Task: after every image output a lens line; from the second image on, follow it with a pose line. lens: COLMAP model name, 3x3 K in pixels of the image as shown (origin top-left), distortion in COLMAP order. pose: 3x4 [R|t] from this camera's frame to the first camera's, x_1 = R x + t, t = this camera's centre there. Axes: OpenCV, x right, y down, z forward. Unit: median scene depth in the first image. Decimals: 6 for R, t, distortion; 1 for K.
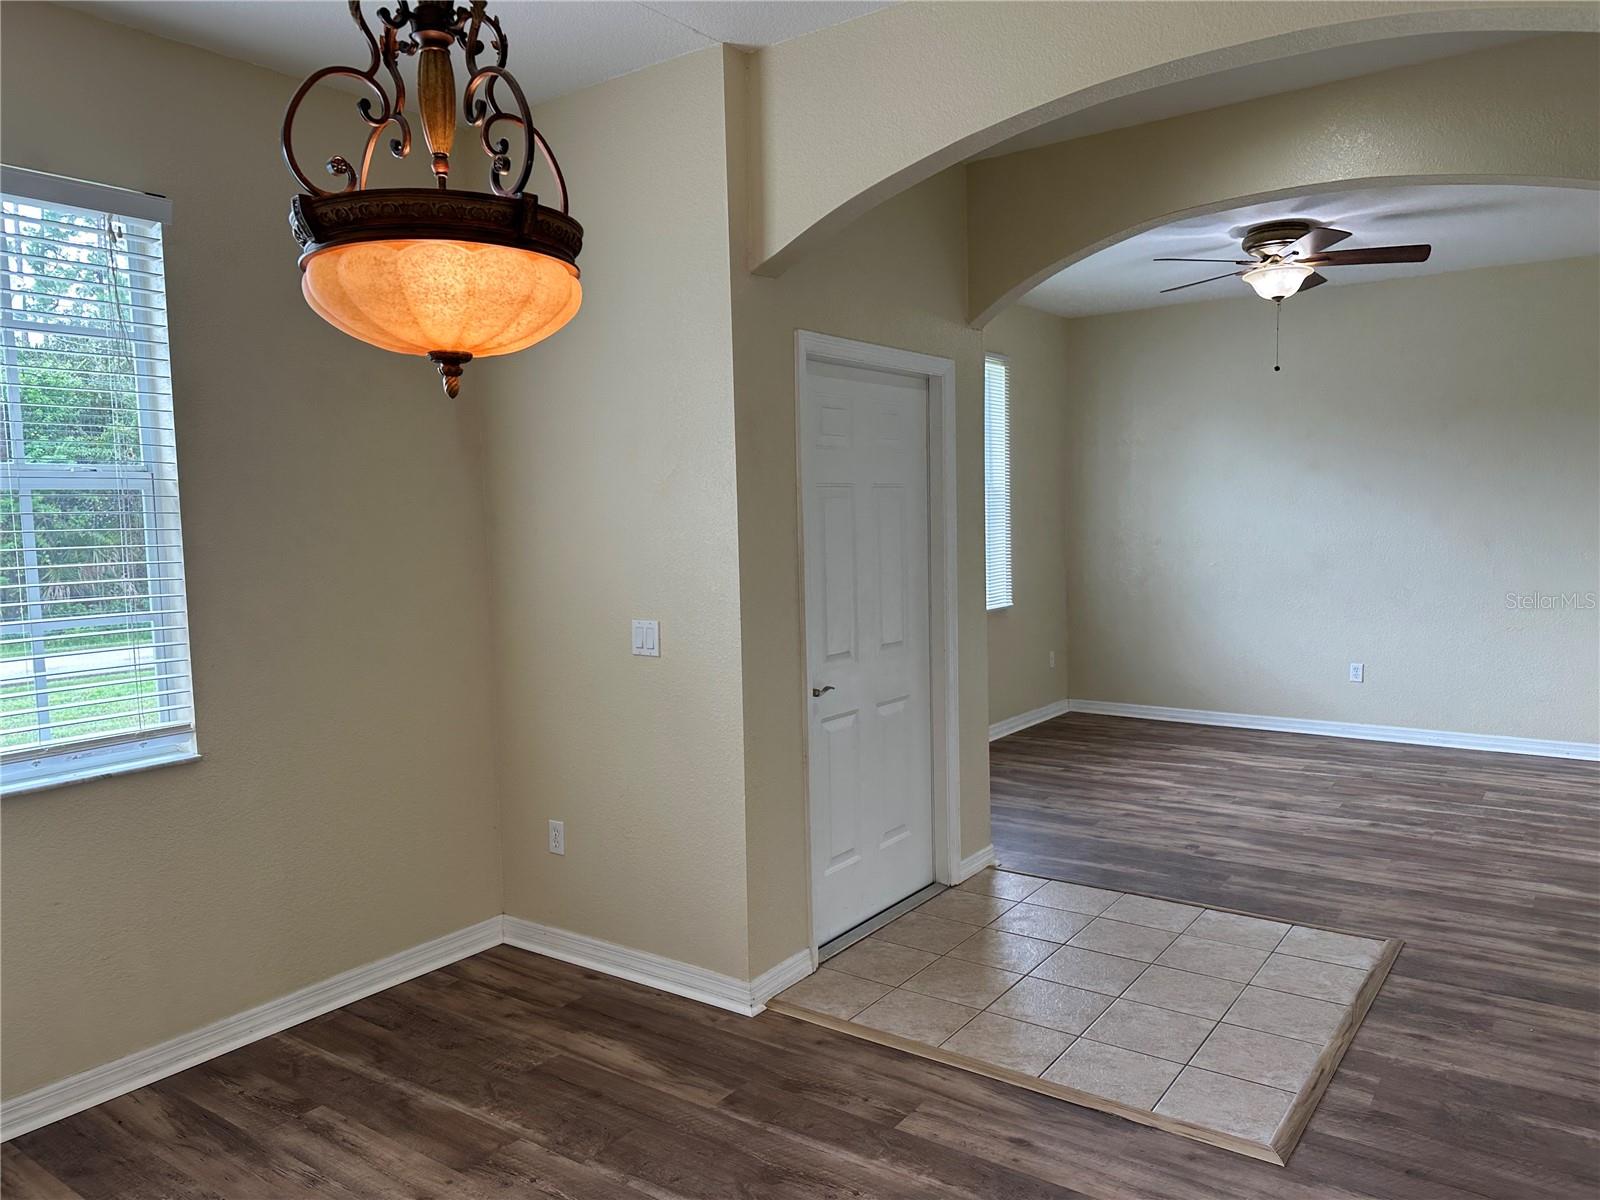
lens RADIAL K [[1132.0, 0, 810.0], [0, 1132.0, 597.8], [0, 0, 1]] dist [0.023017, -0.012635]
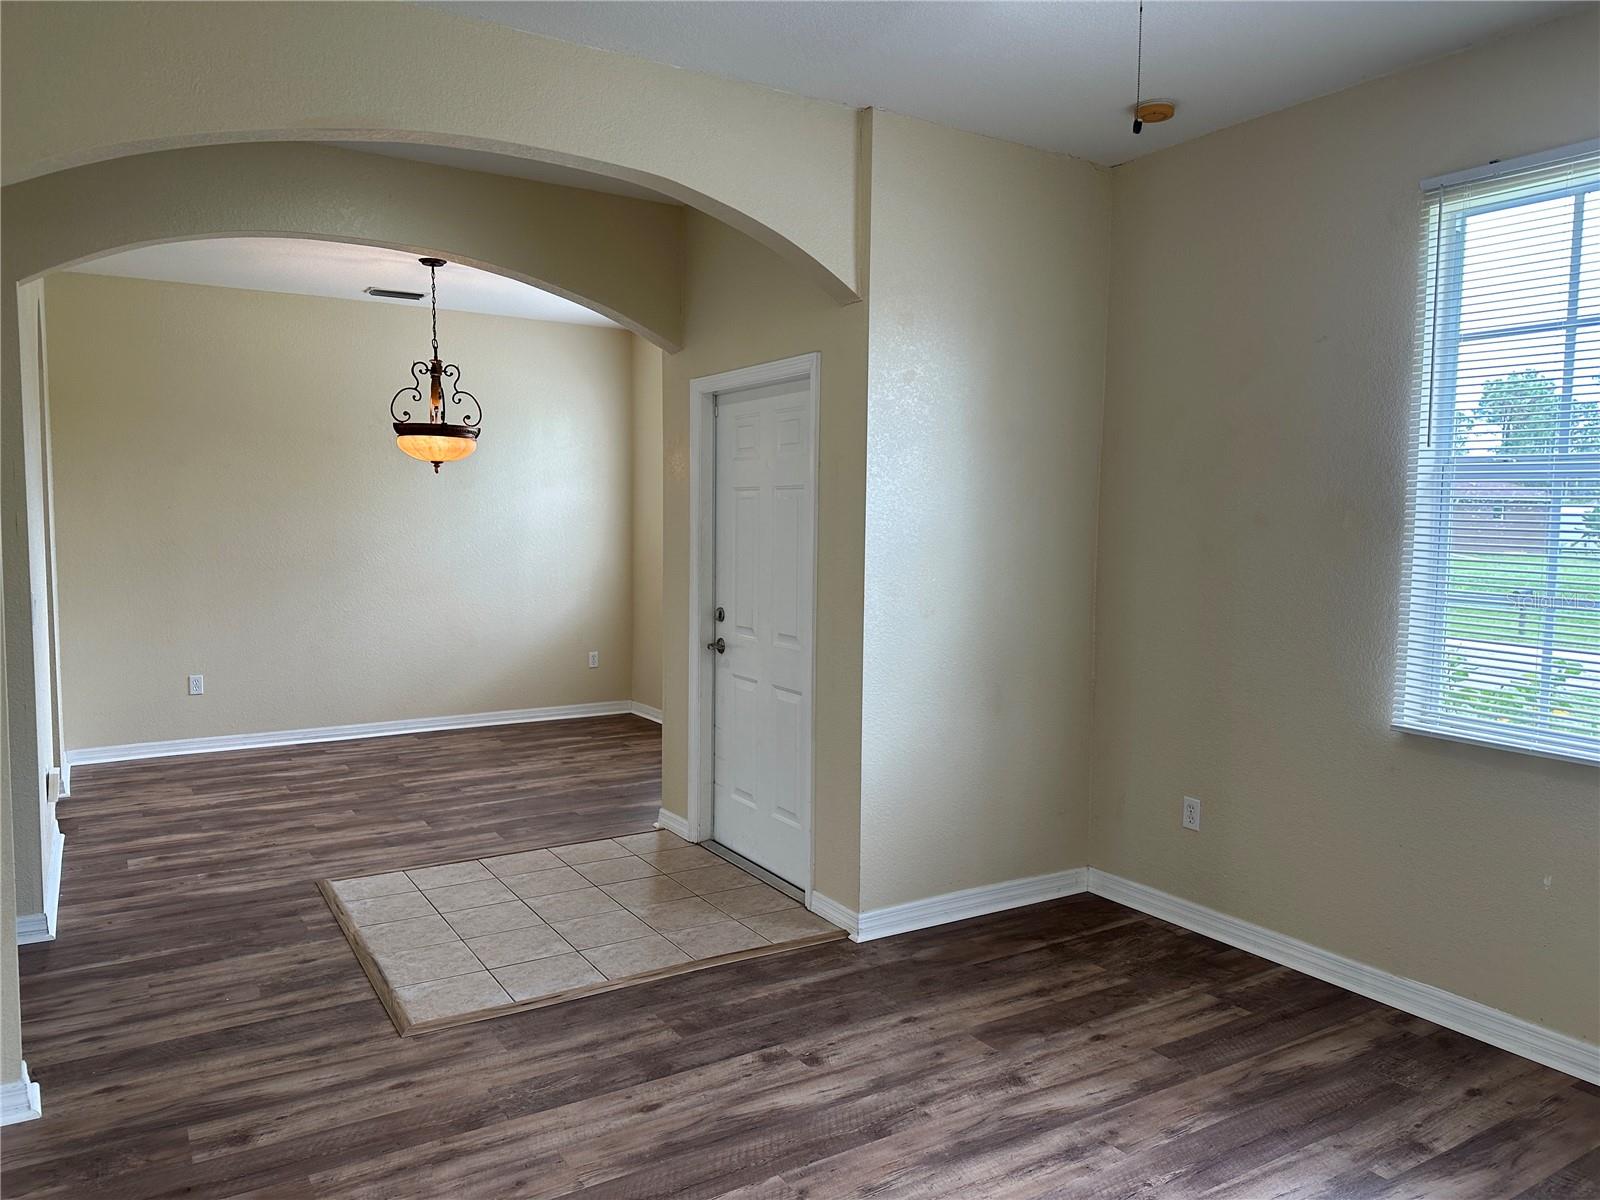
lens RADIAL K [[1132.0, 0, 810.8], [0, 1132.0, 605.6], [0, 0, 1]] dist [0.023017, -0.012635]
pose [[-0.376960, 0.096001, -0.921241, 0.990977], [-0.073744, 0.988346, 0.133169, -0.125028], [0.923289, 0.118135, -0.365488, 1.333819]]
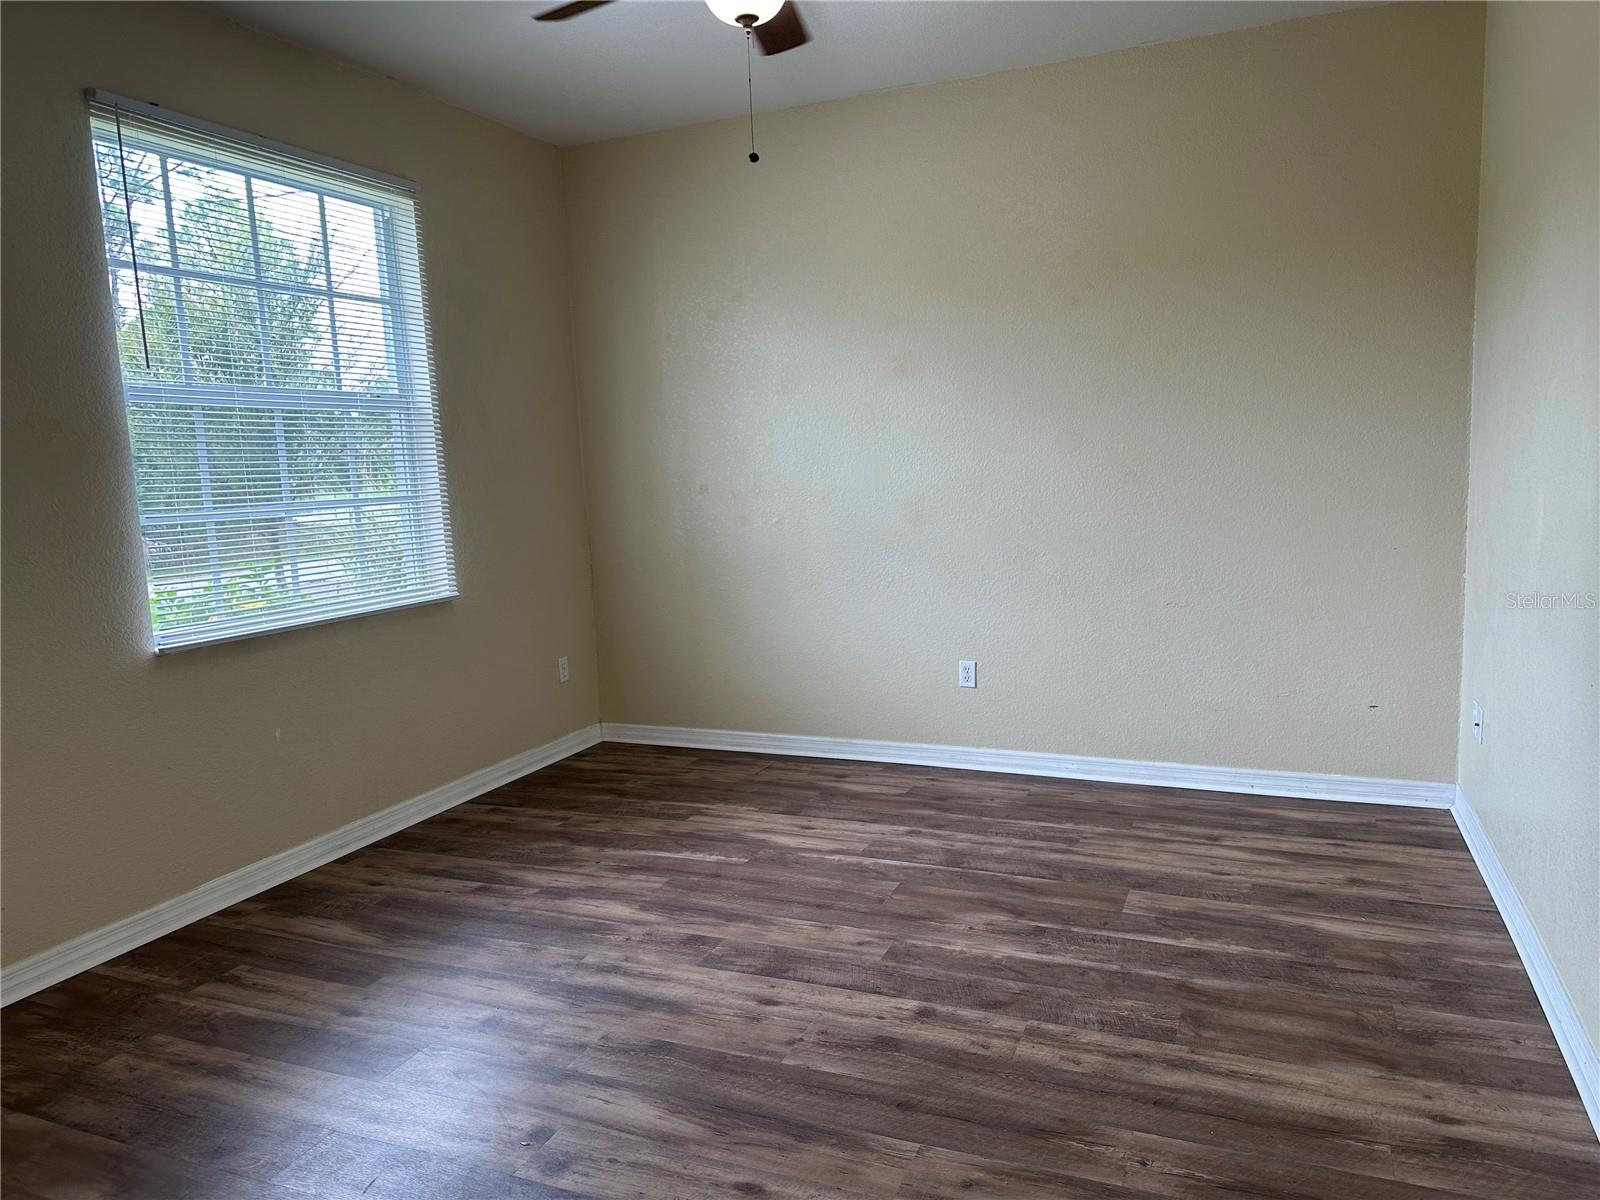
lens RADIAL K [[1132.0, 0, 796.3], [0, 1132.0, 591.5], [0, 0, 1]] dist [0.023017, -0.012635]
pose [[0.978137, -0.042970, 0.203475, 0.395858], [0.036434, 0.998696, 0.035759, -0.018757], [-0.204746, -0.027564, 0.978427, 0.587639]]
